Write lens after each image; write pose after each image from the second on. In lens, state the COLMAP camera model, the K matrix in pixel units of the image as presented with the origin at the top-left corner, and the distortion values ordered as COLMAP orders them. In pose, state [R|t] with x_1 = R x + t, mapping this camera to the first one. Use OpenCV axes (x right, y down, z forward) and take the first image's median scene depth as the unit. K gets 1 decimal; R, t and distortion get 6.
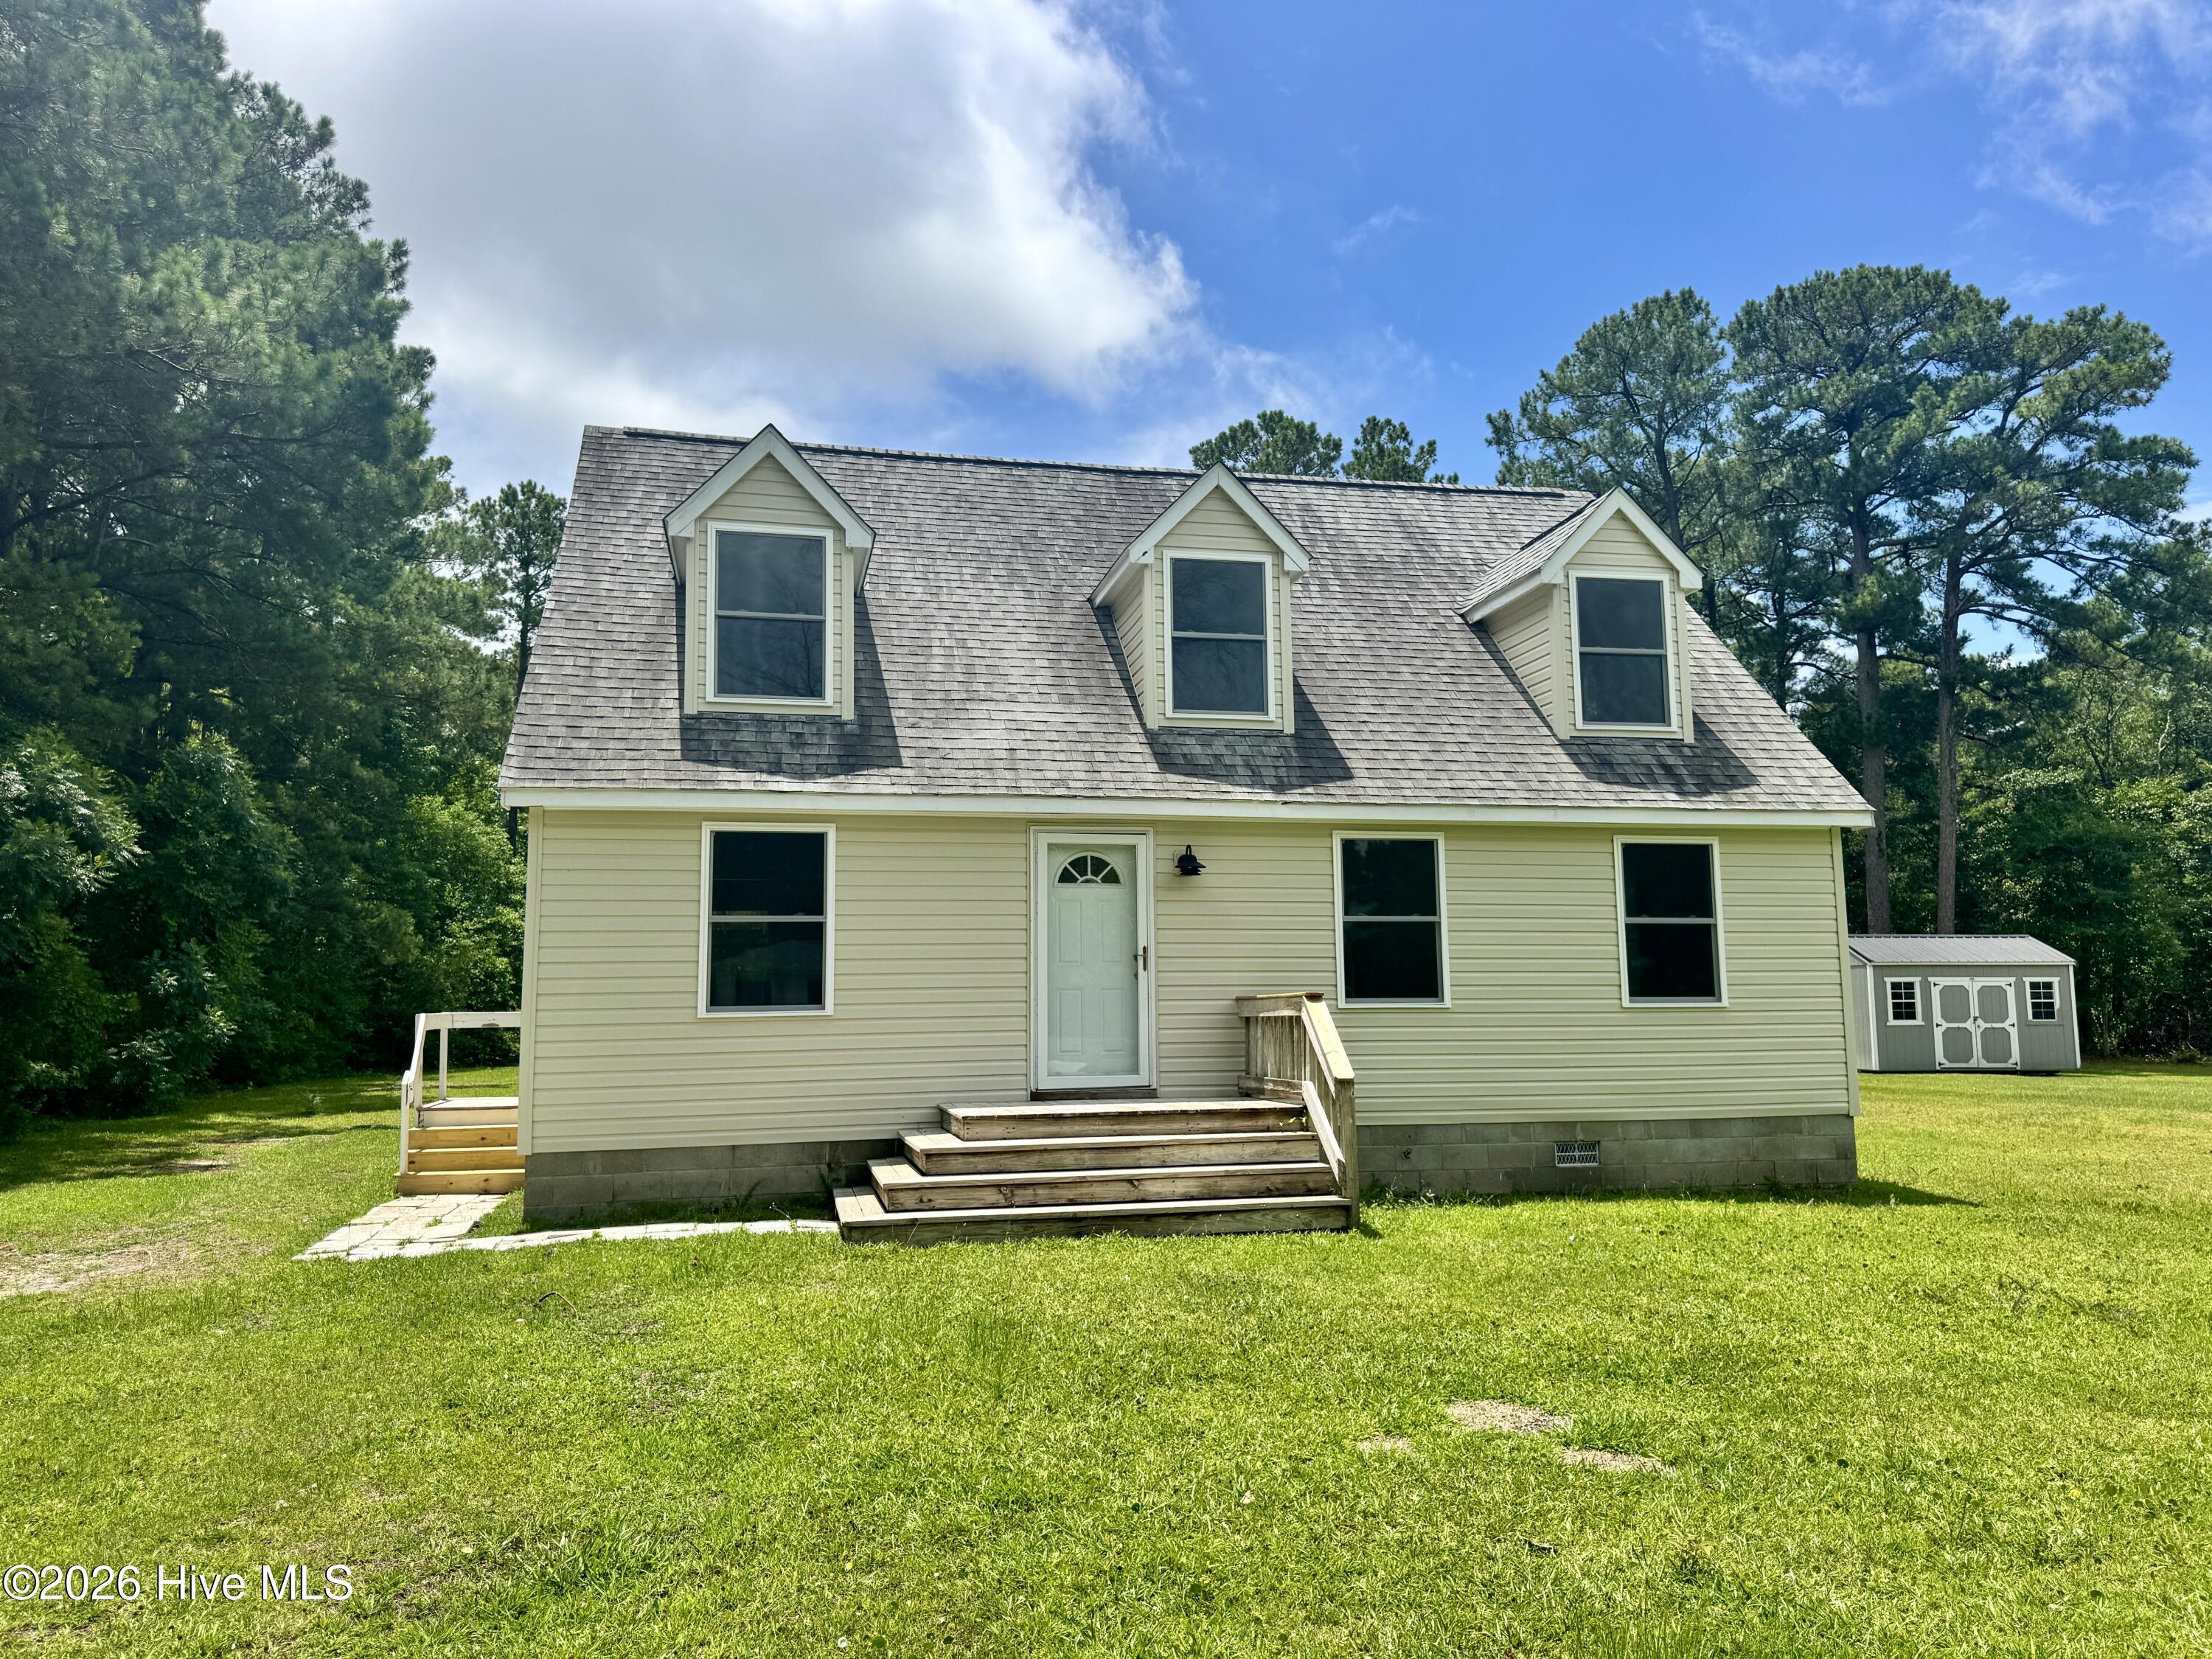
lens RADIAL K [[1576.9, 0, 1086.1], [0, 1576.9, 827.2], [0, 0, 1]] dist [0.064463, -0.051142]
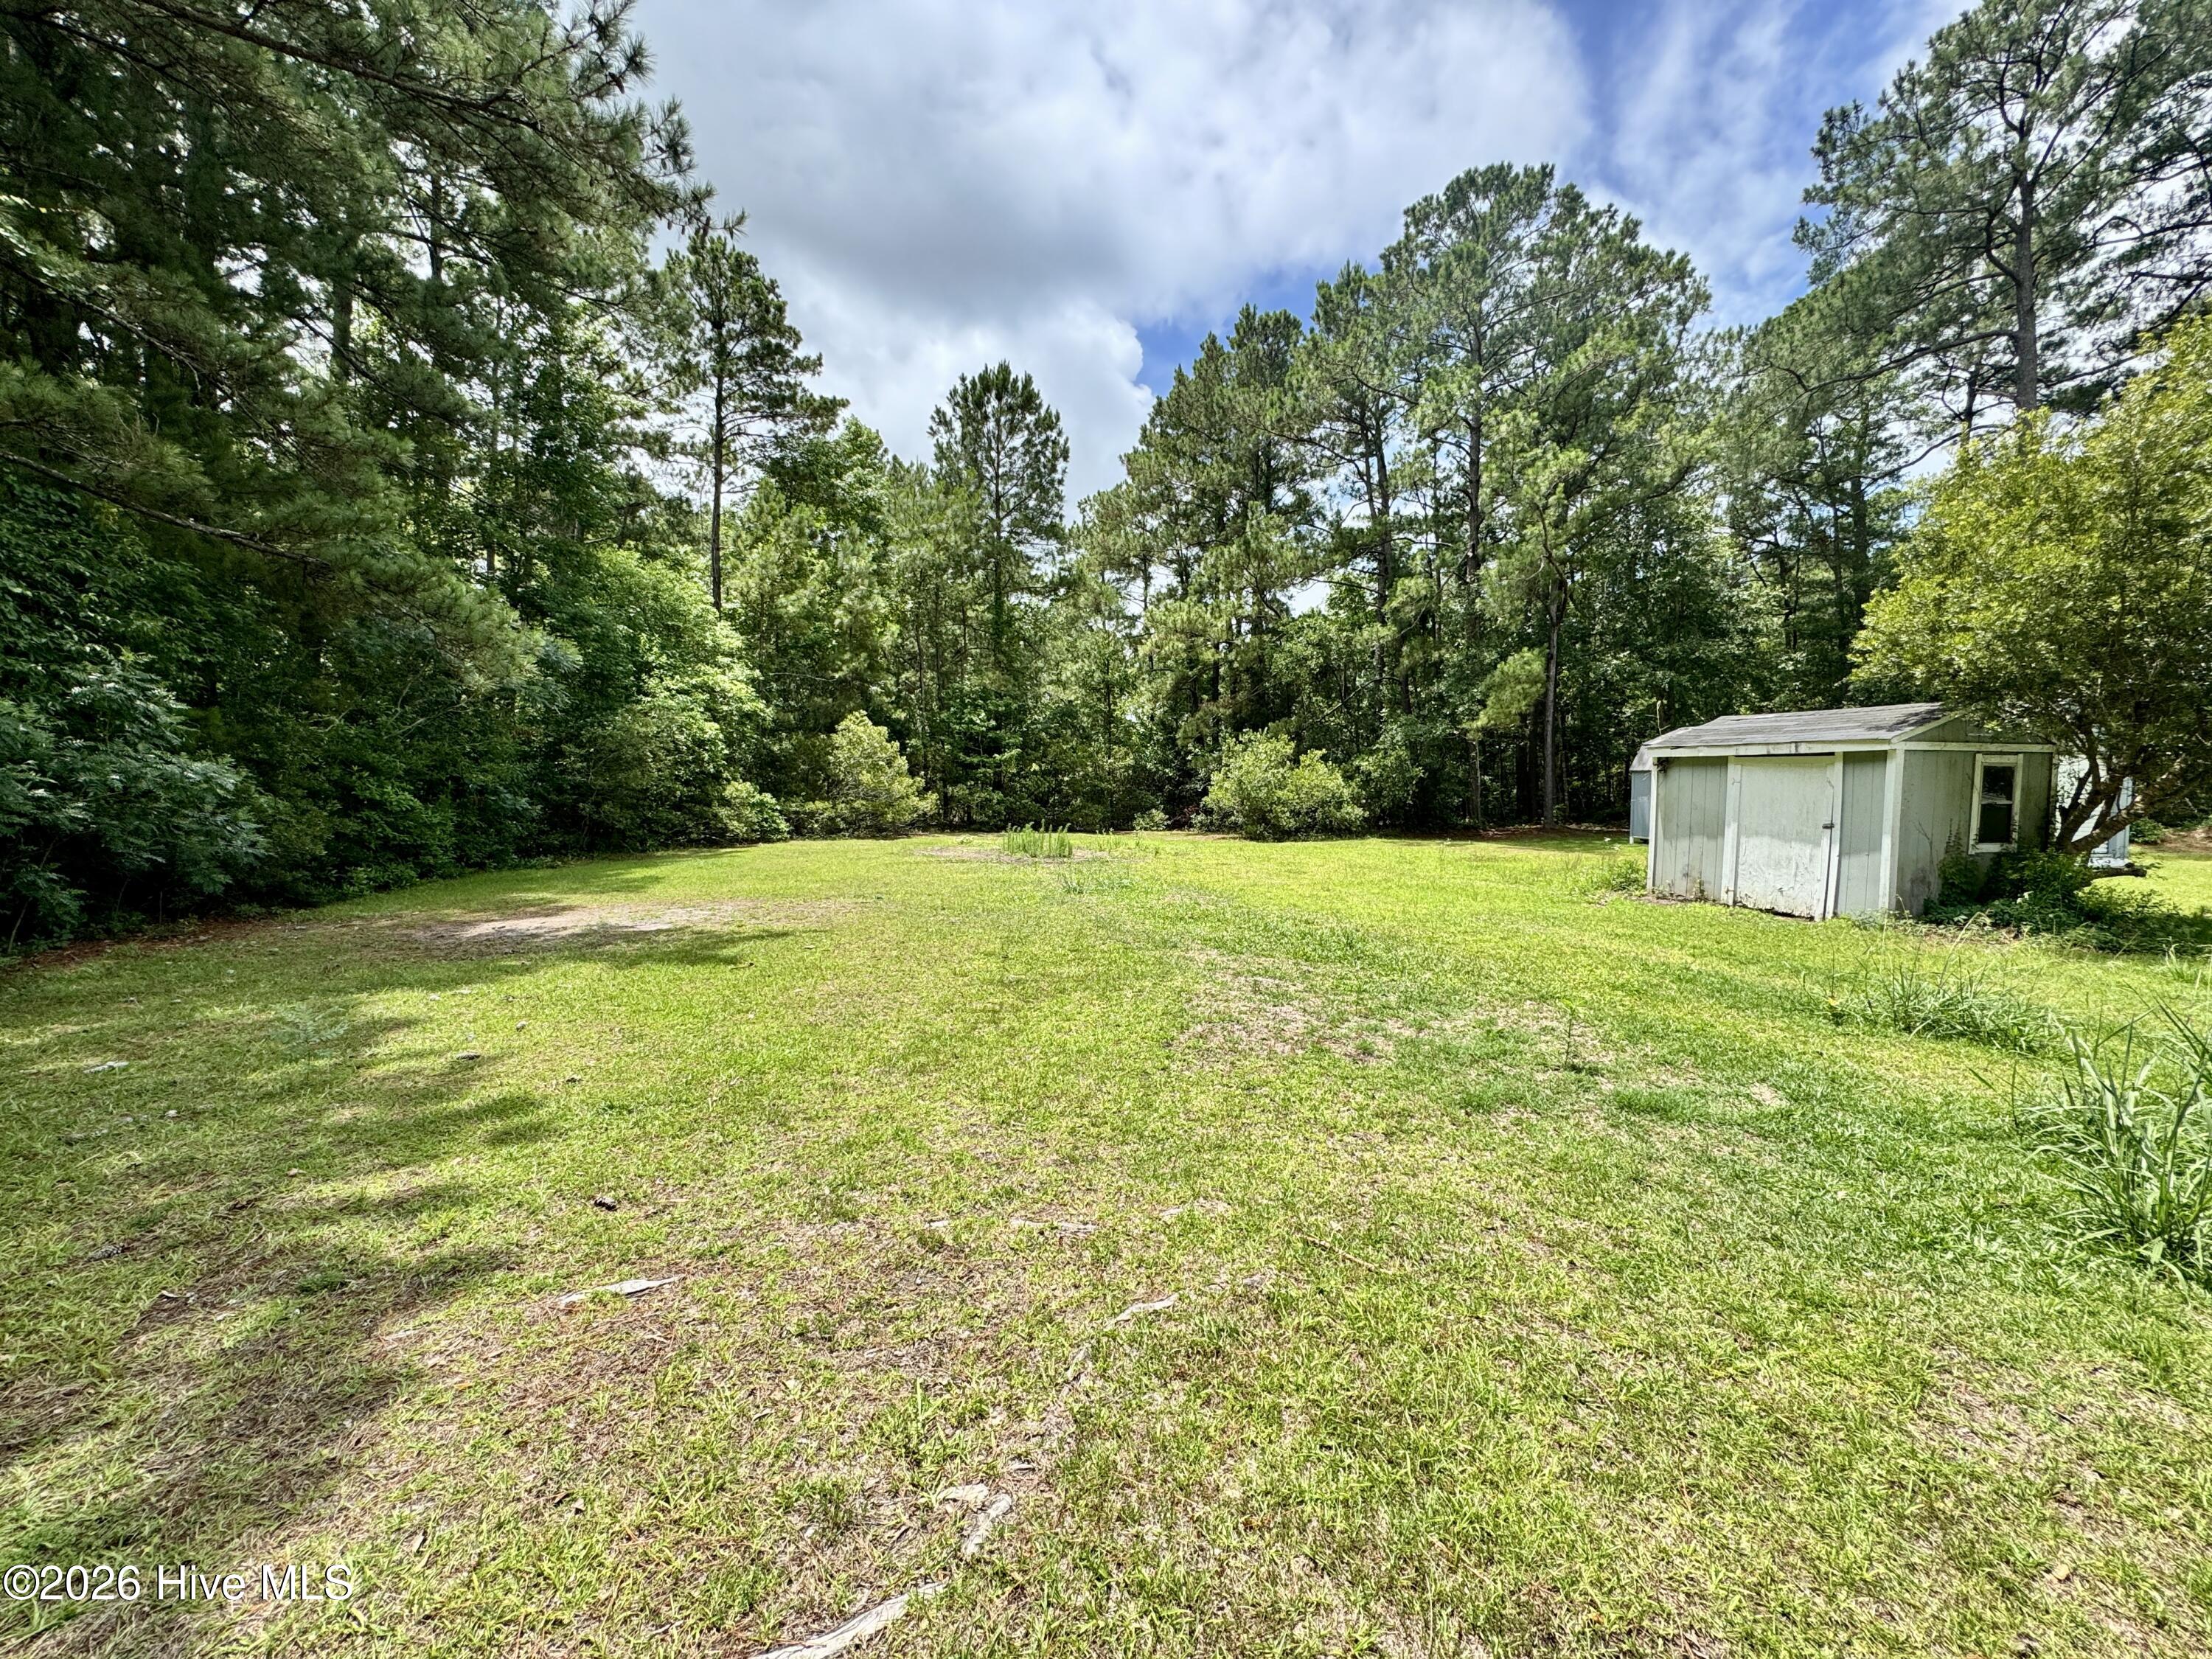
lens RADIAL K [[887.9, 0, 1114.7], [0, 887.9, 816.0], [0, 0, 1]] dist [-0.004389, 0.001293]
pose [[0.997766, -0.004052, 0.066683, -0.638689], [-0.005835, 0.989058, 0.147410, 0.209309], [-0.066550, -0.147470, 0.986825, 1.768413]]
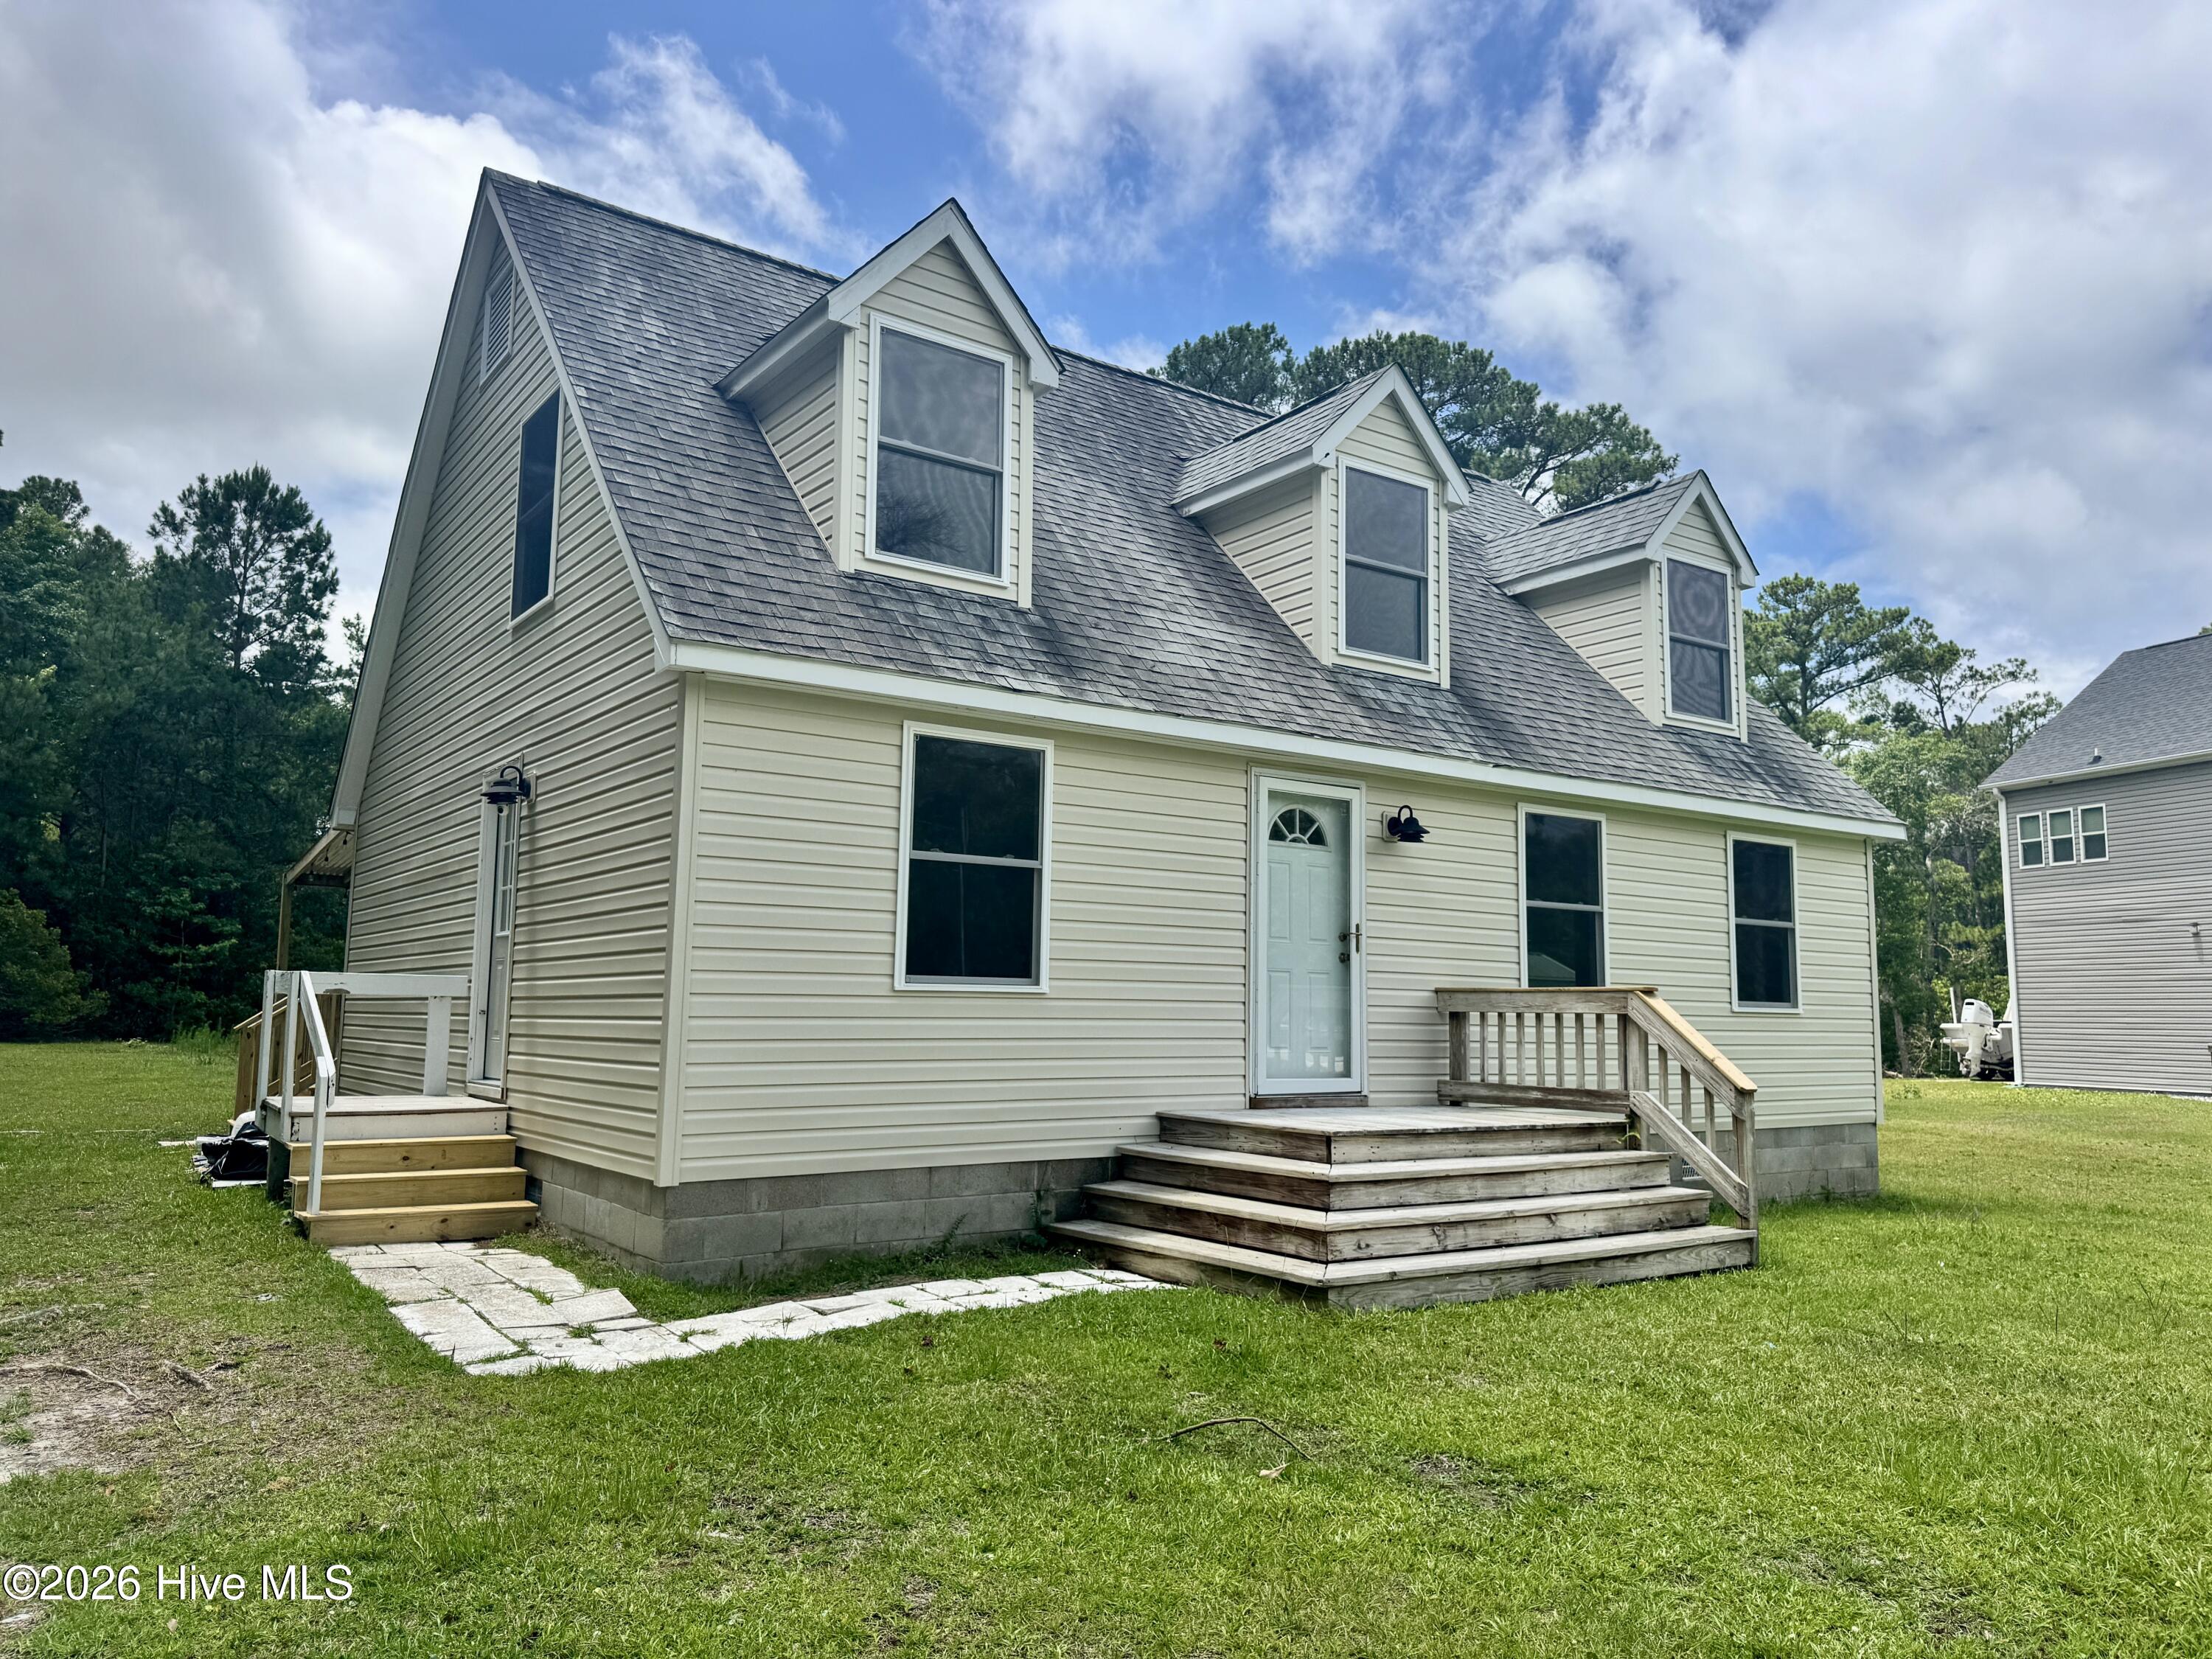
lens RADIAL K [[1576.9, 0, 1066.2], [0, 1576.9, 833.5], [0, 0, 1]] dist [0.064463, -0.051142]
pose [[0.923744, 0.070635, 0.376442, -0.386578], [-0.073662, 0.997263, -0.006367, 0.041482], [-0.375861, -0.021848, 0.926418, 0.267272]]
